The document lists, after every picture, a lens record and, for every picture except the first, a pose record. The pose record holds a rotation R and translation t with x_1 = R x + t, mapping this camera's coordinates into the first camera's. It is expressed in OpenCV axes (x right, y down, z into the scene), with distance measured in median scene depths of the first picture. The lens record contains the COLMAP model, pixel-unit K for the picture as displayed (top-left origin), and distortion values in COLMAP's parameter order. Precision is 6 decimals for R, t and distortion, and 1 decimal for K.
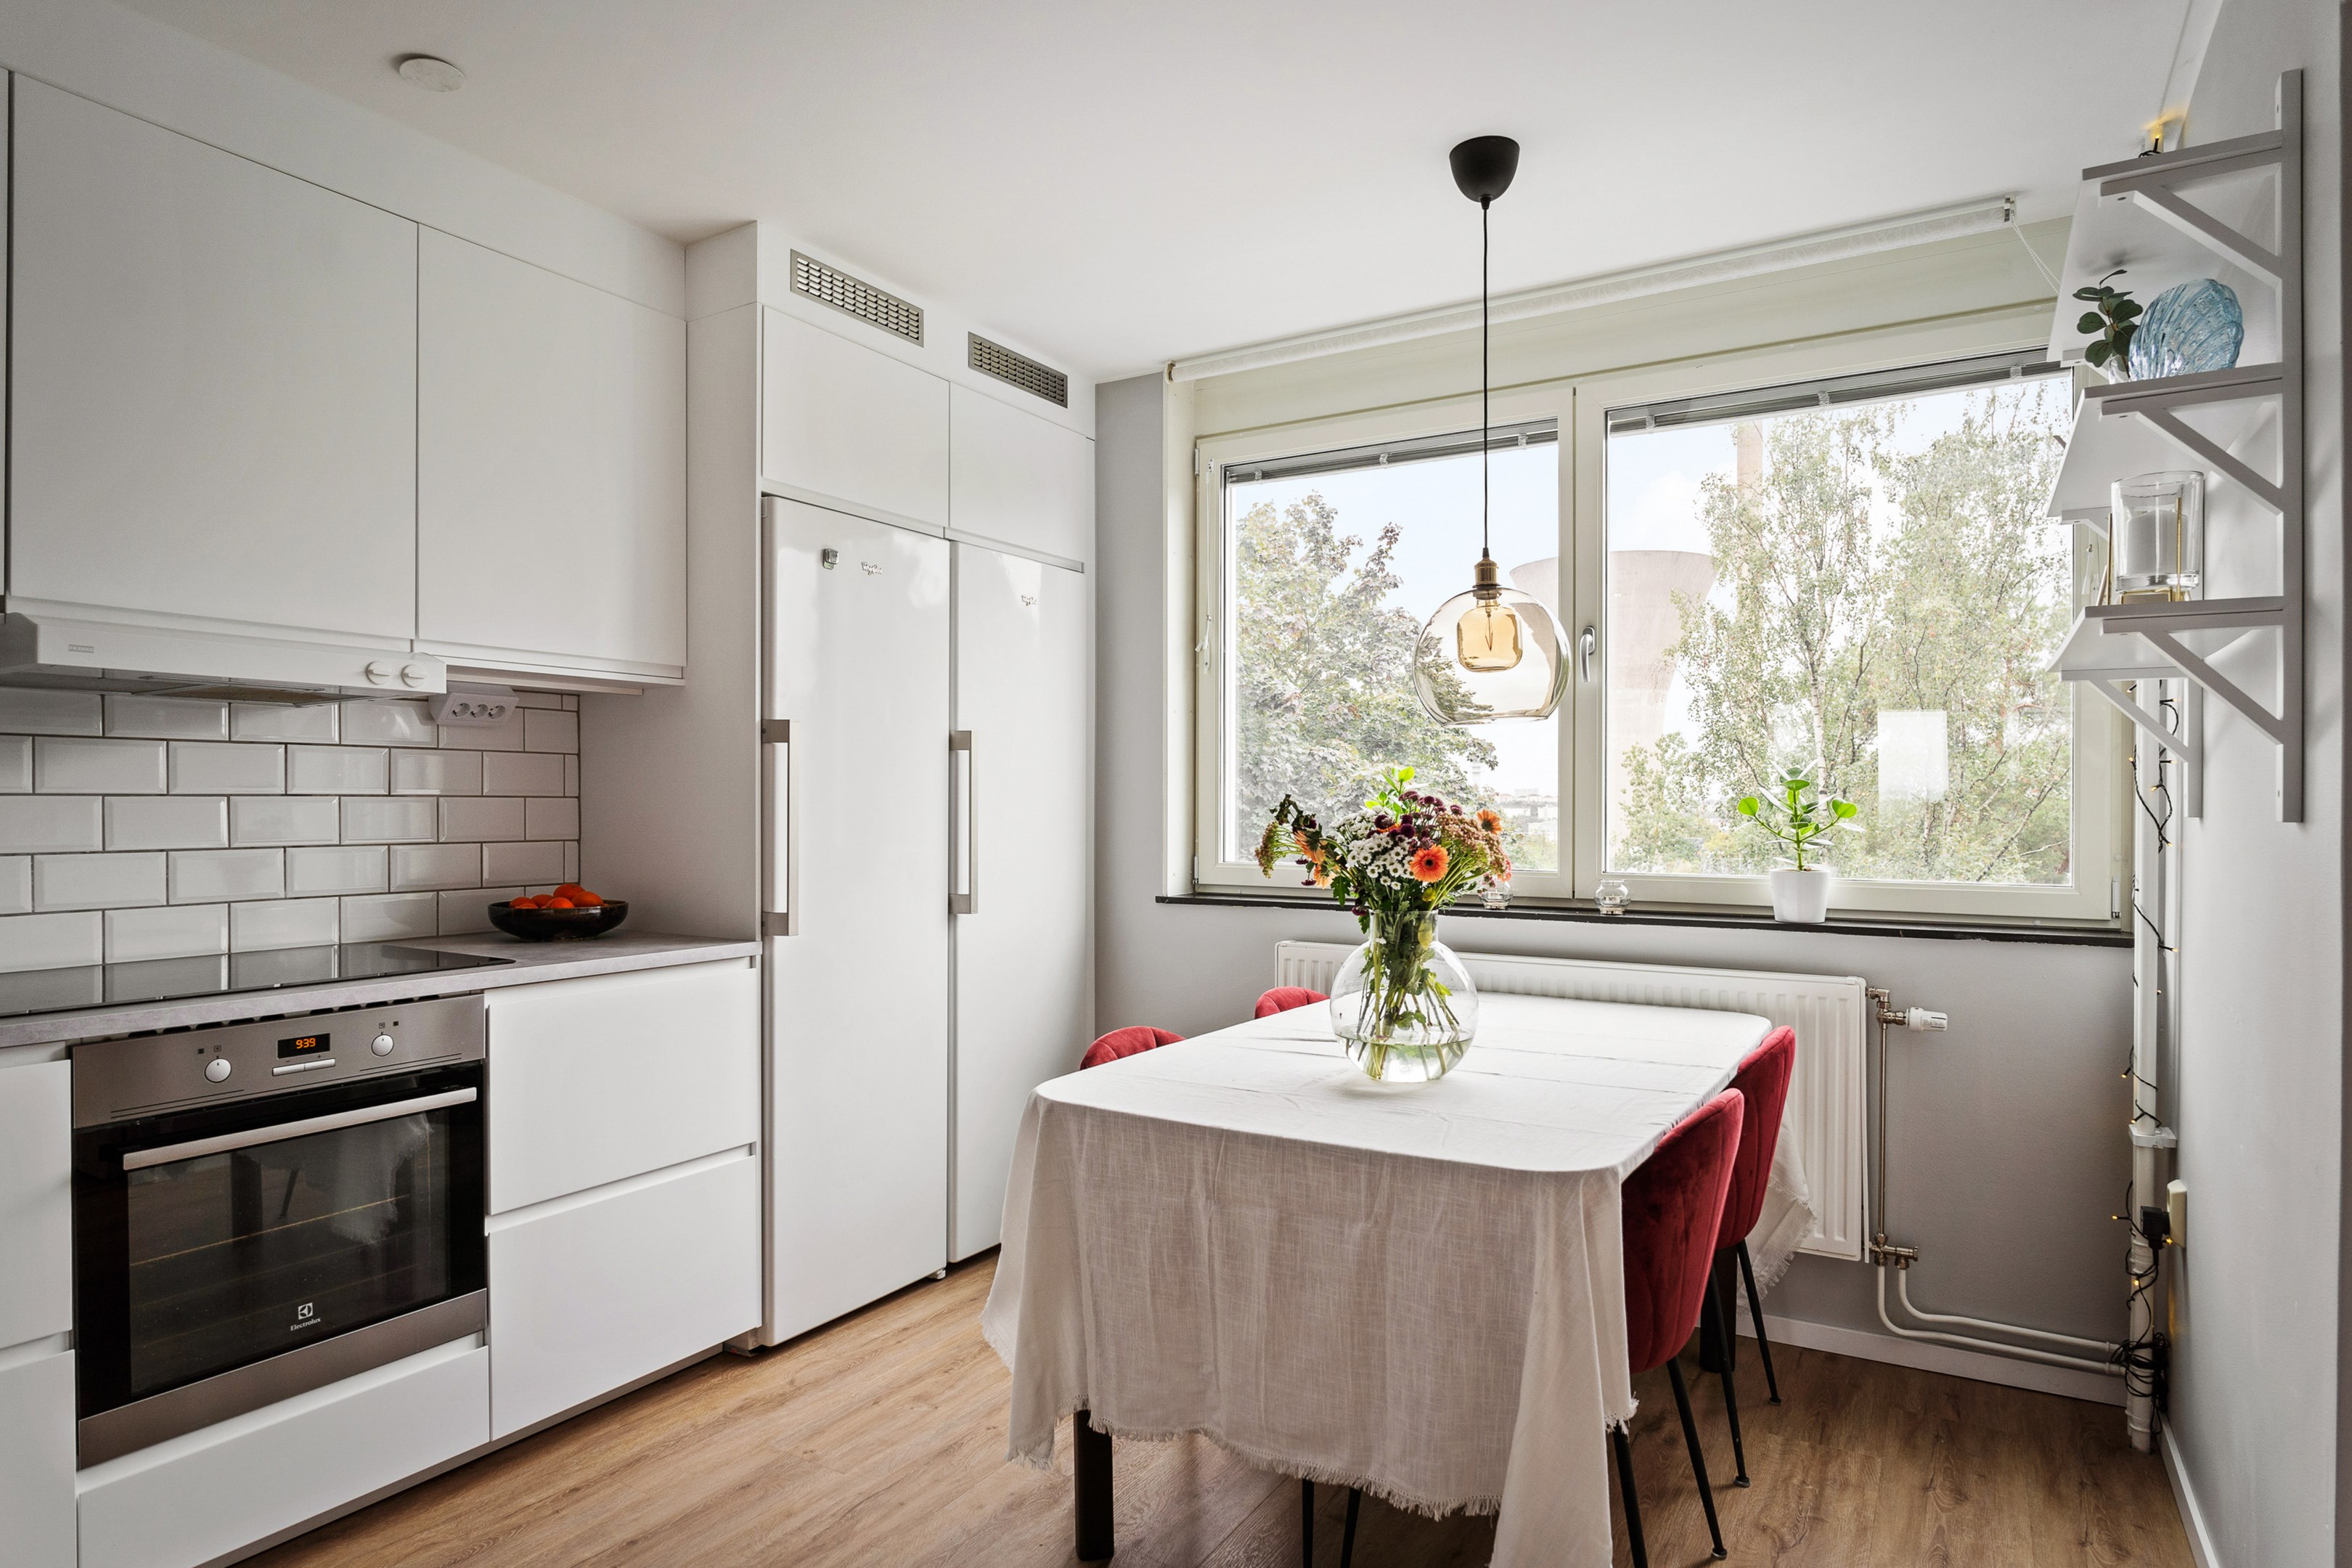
lens RADIAL K [[1317.7, 0, 1176.0], [0, 1317.7, 784.0], [0, 0, 1]] dist [-0.020766, 0.000717]
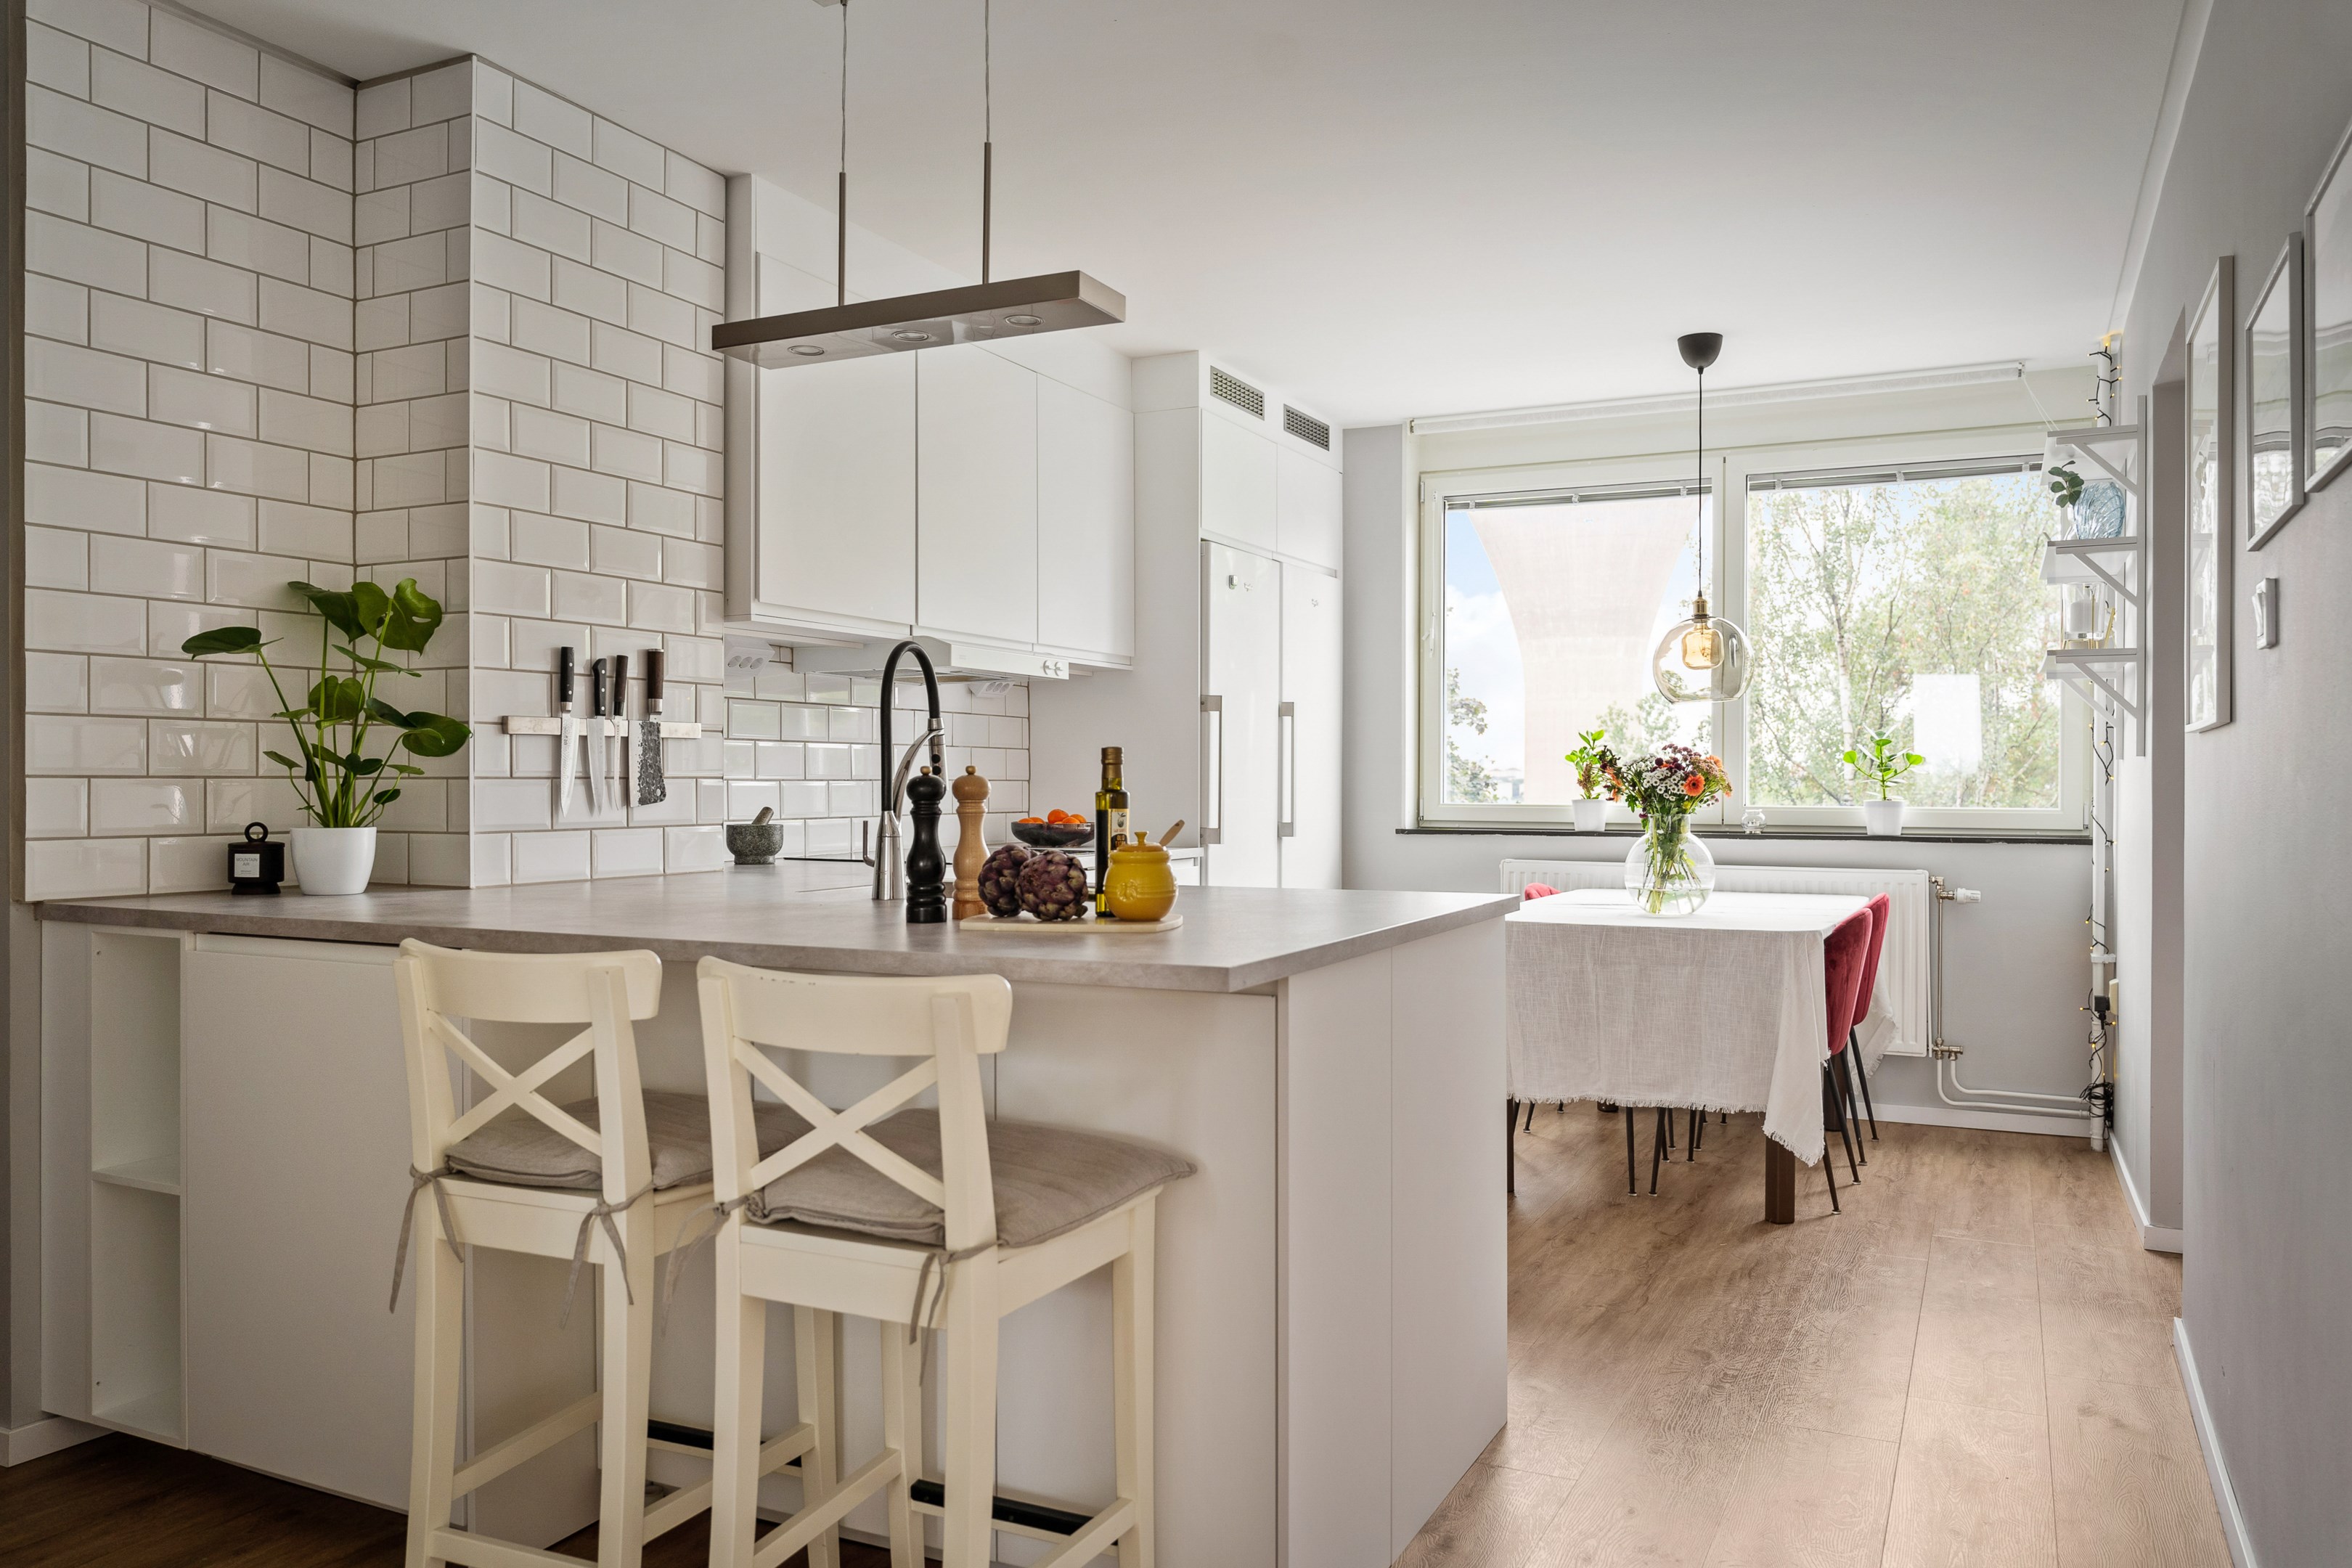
lens RADIAL K [[1683.6, 0, 1180.0], [0, 1683.6, 745.2], [0, 0, 1]] dist [-0.004115, -0.002407]
pose [[0.996115, 0.002938, 0.088009, -0.510125], [-0.002588, 0.999988, -0.004094, 0.014228], [-0.088020, 0.003851, 0.996111, -0.865965]]
